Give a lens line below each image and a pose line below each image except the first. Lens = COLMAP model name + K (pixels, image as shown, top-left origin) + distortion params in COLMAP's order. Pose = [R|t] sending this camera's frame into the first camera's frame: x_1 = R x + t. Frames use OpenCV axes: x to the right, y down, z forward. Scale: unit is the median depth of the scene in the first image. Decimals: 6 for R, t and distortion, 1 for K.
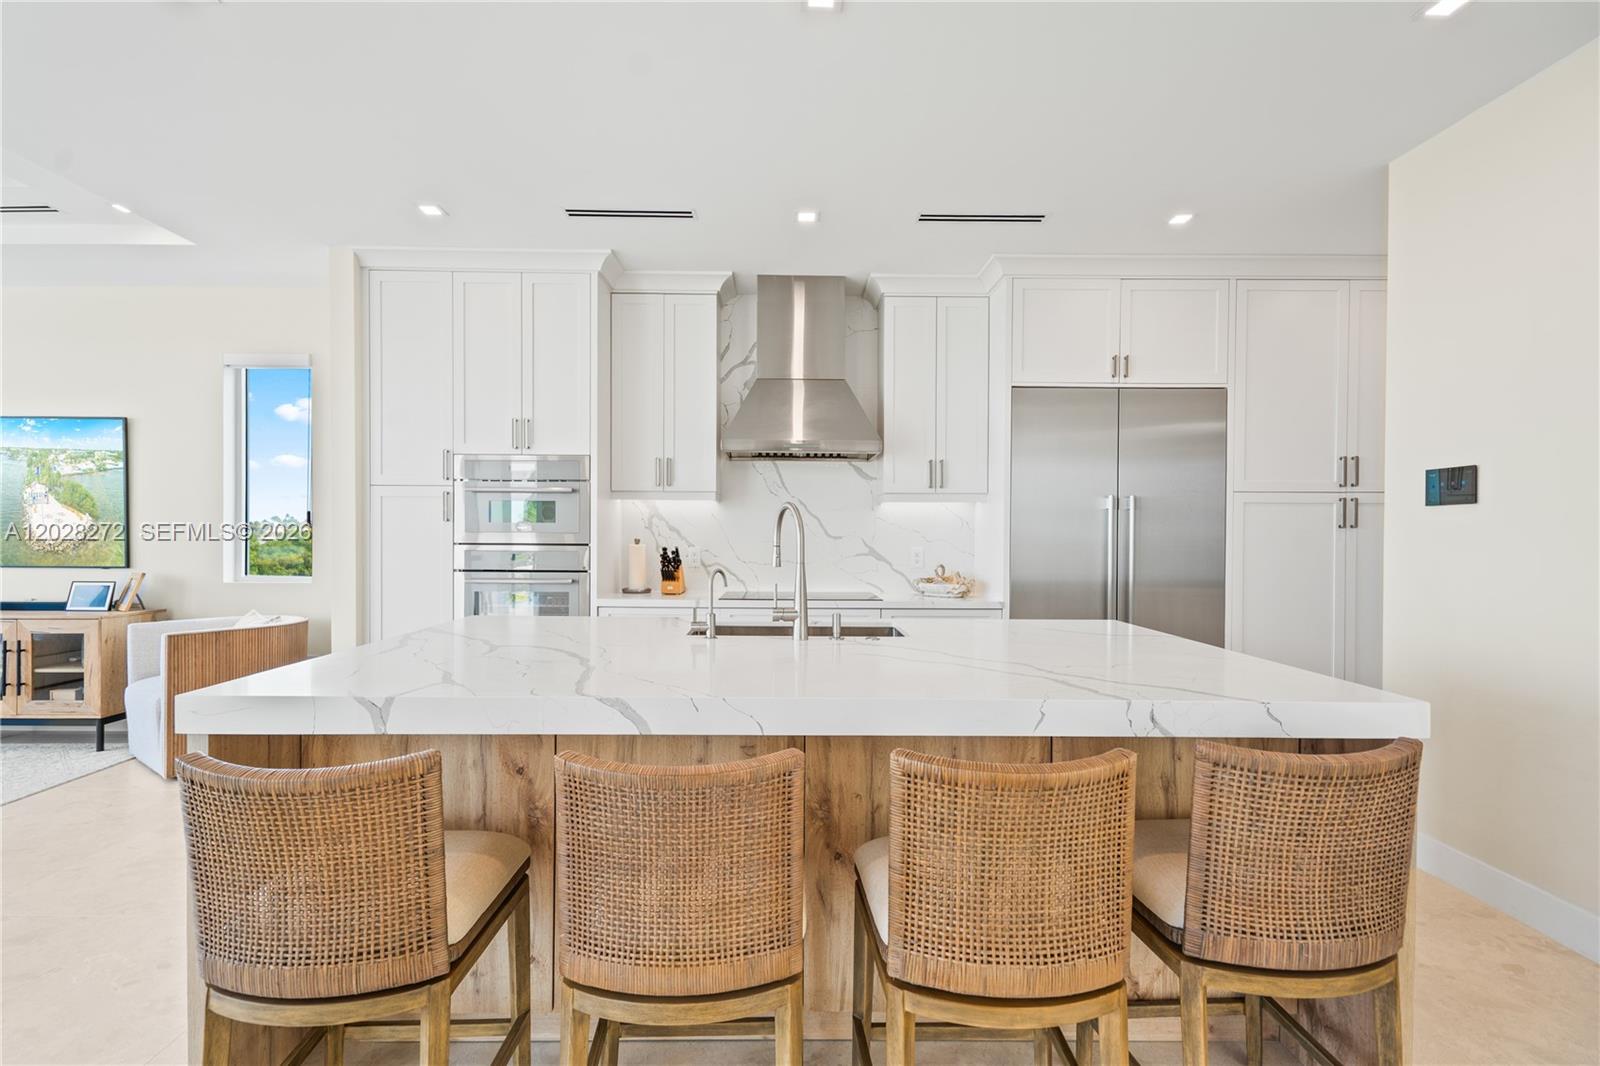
lens RADIAL K [[713.6, 0, 801.4], [0, 713.6, 541.9], [0, 0, 1]] dist [0.029841, -0.018482]
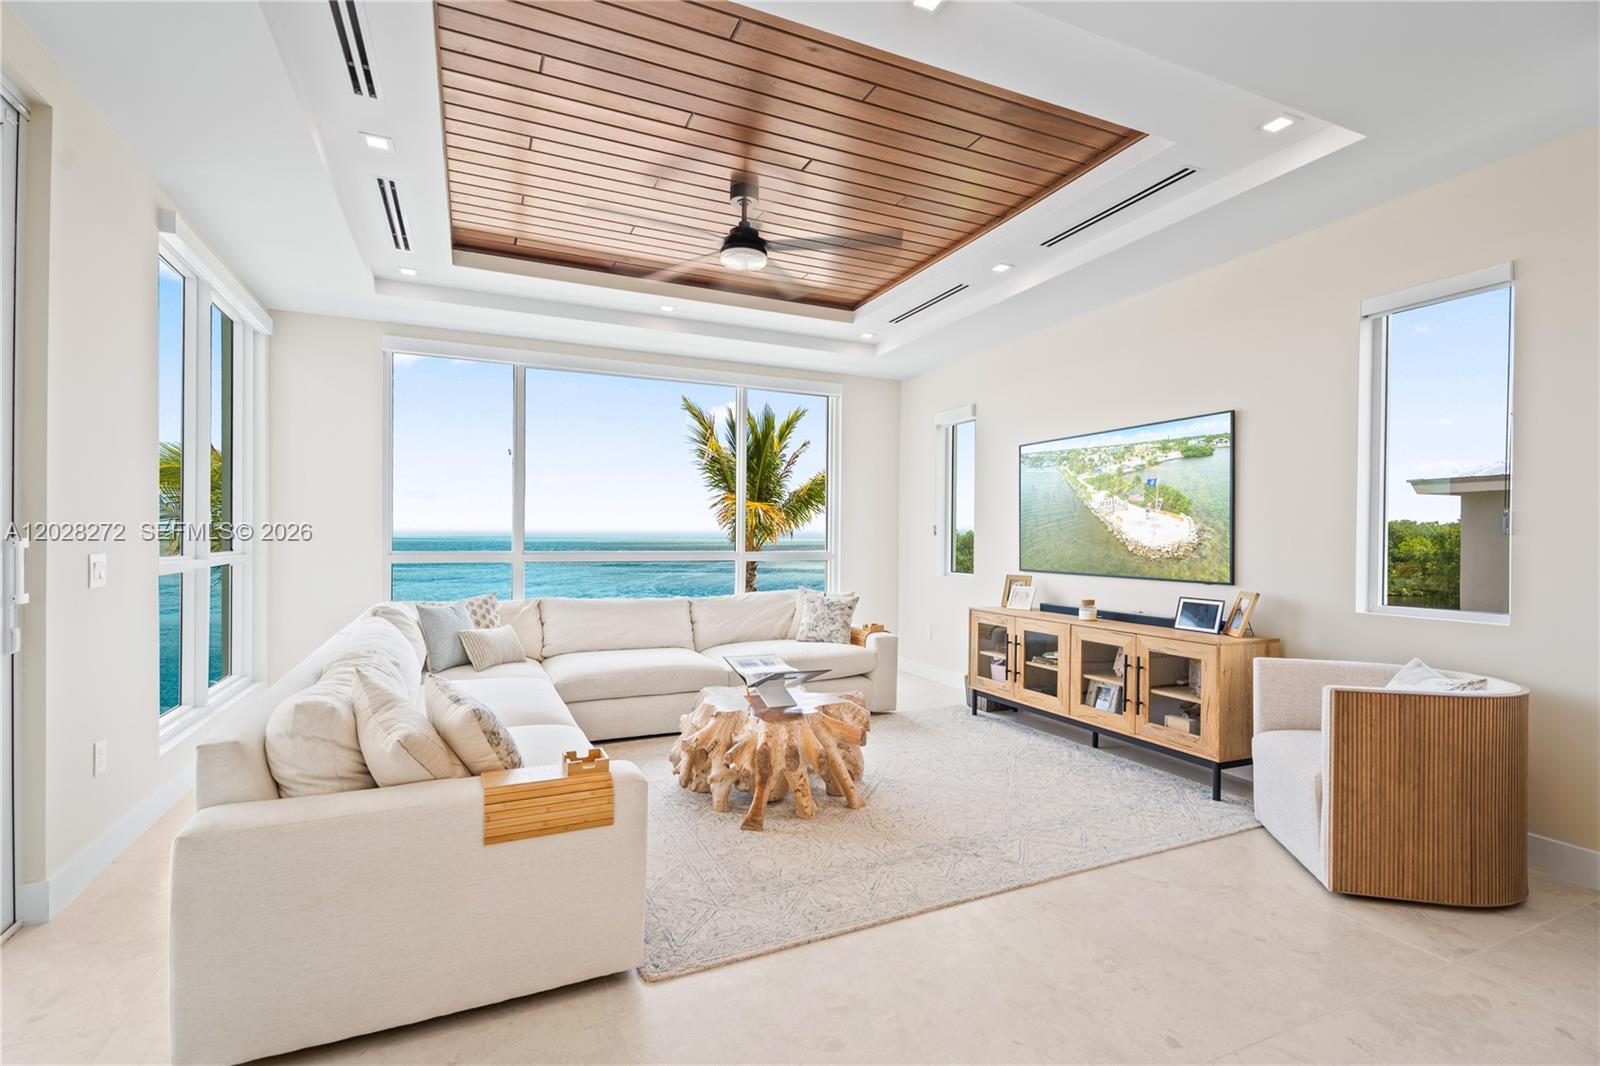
lens RADIAL K [[723.9, 0, 792.5], [0, 723.9, 537.6], [0, 0, 1]] dist [0.029354, -0.014312]
pose [[0.385100, -0.003696, -0.922868, -0.360353], [-0.012097, 0.999886, -0.009052, -0.007102], [0.922796, 0.014650, 0.385011, 0.195299]]
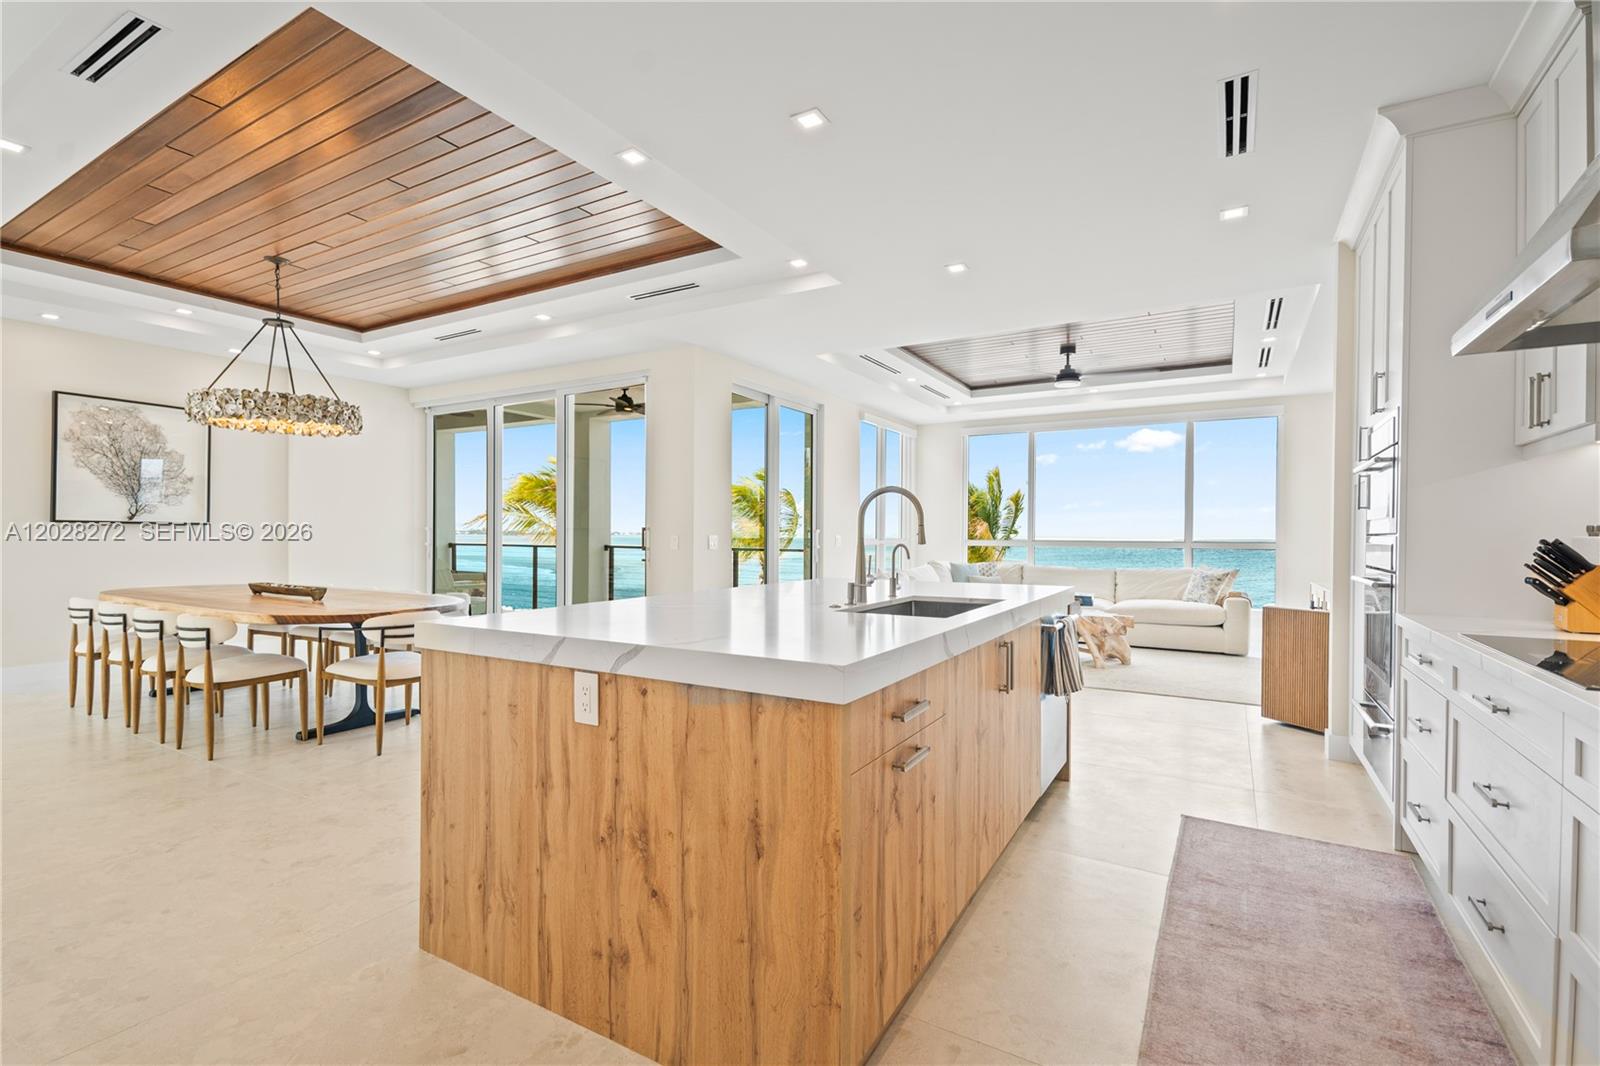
lens RADIAL K [[722.5, 0, 792.5], [0, 722.5, 552.4], [0, 0, 1]] dist [0.031203, -0.021699]
pose [[-0.528136, 0.008922, -0.849113, 0.586884], [-0.016947, 0.999635, 0.021044, 0.015294], [0.848991, 0.025504, -0.527792, 0.834562]]
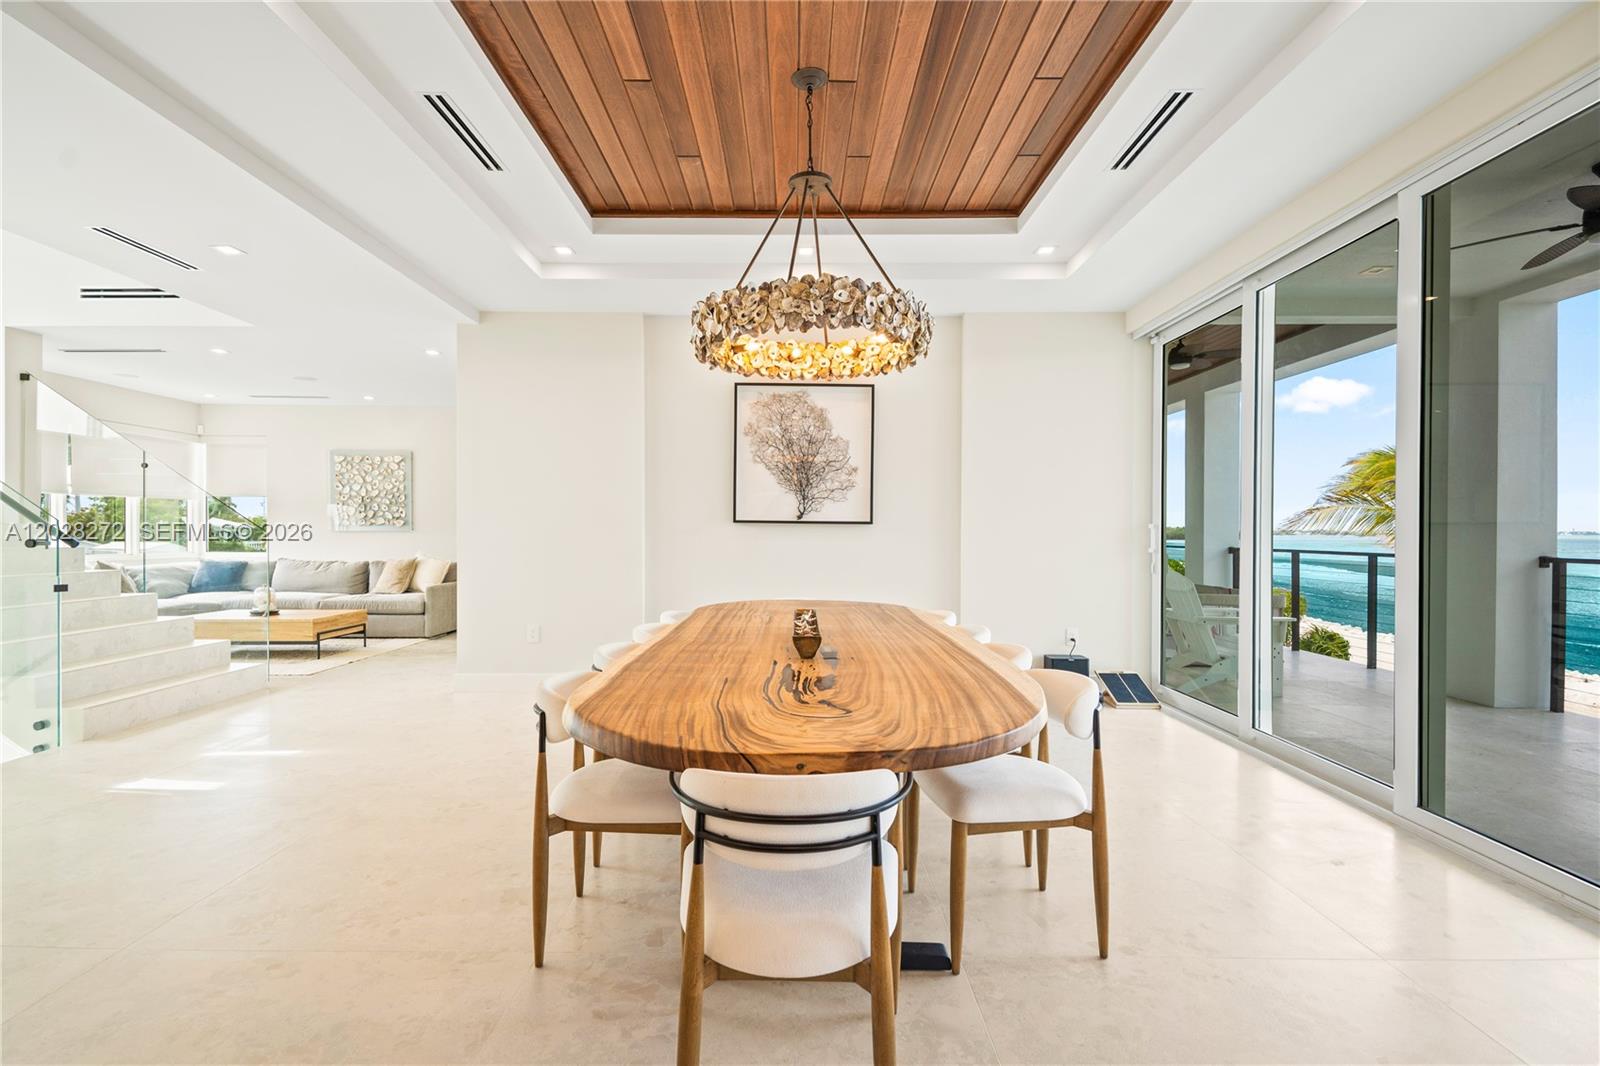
lens RADIAL K [[723.9, 0, 792.5], [0, 723.9, 537.6], [0, 0, 1]] dist [0.029354, -0.014312]
pose [[-0.999704, -0.010211, 0.022095, 0.023060], [-0.009867, 0.999829, 0.015637, 0.016200], [-0.022251, 0.015414, -0.999634, 0.213537]]
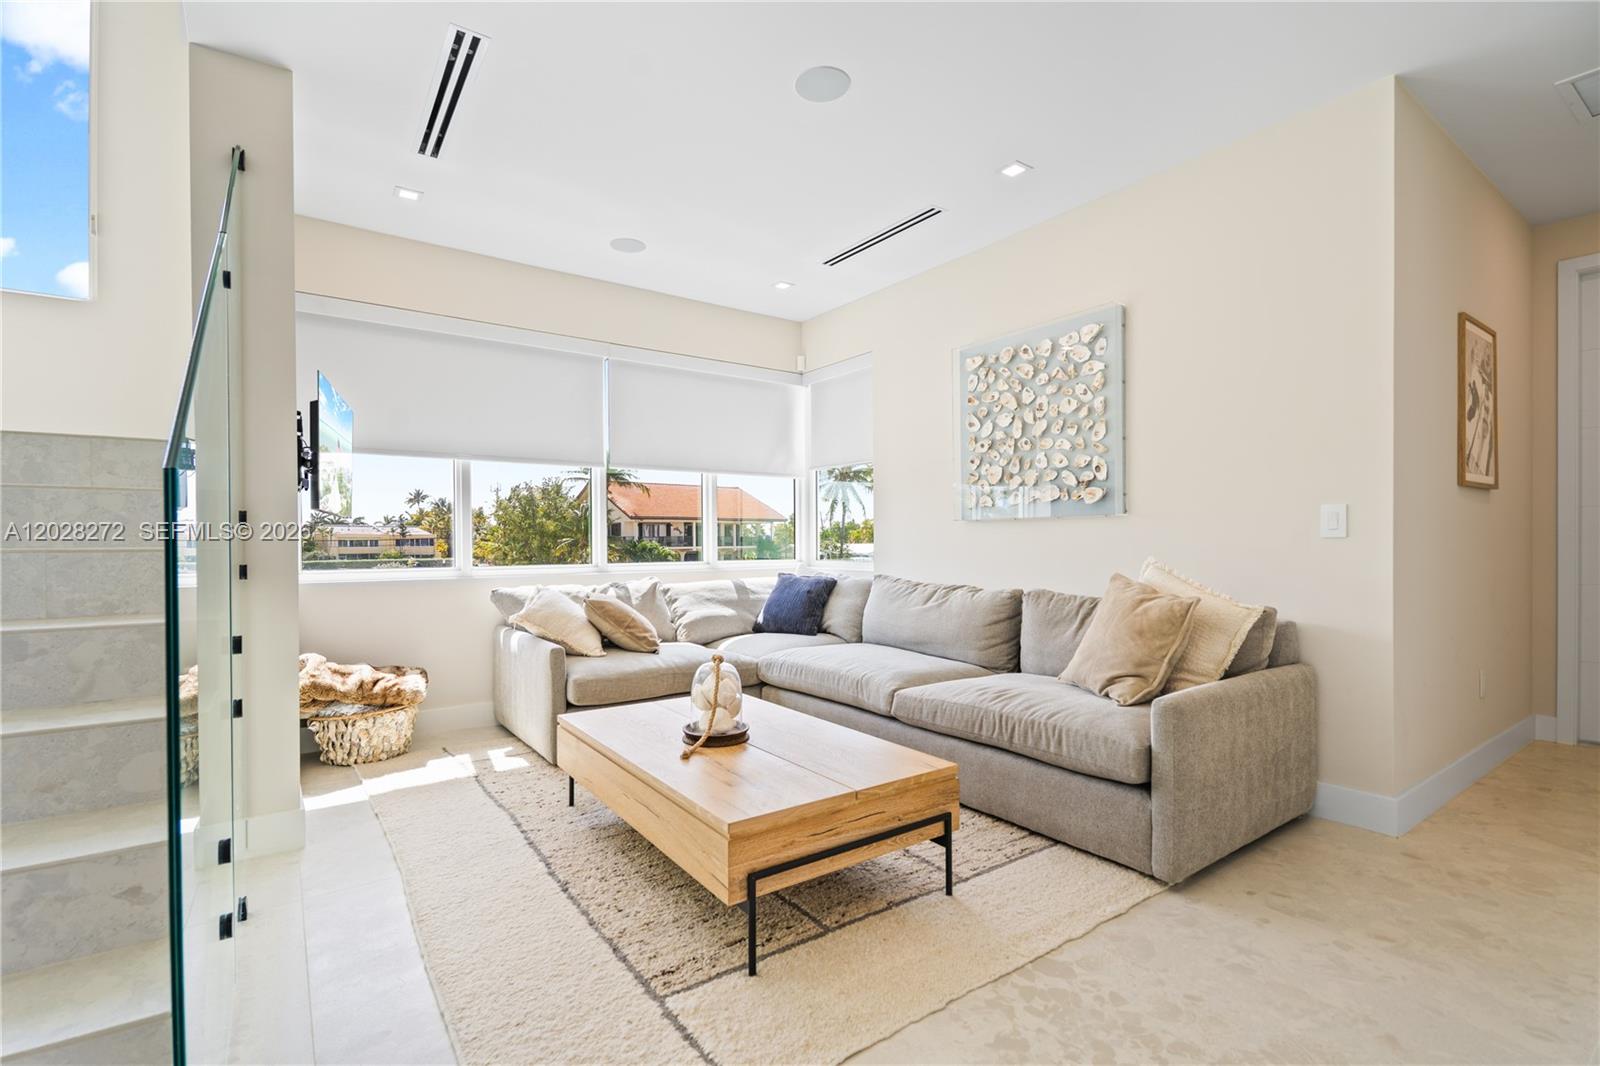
lens RADIAL K [[715.1, 0, 796.0], [0, 715.1, 545.6], [0, 0, 1]] dist [0.016329, 0.000037]
pose [[-0.564207, -0.010737, 0.825564, 0.726089], [0.006354, 0.999829, 0.017346, 0.059424], [-0.825609, 0.015032, -0.564042, -1.137687]]
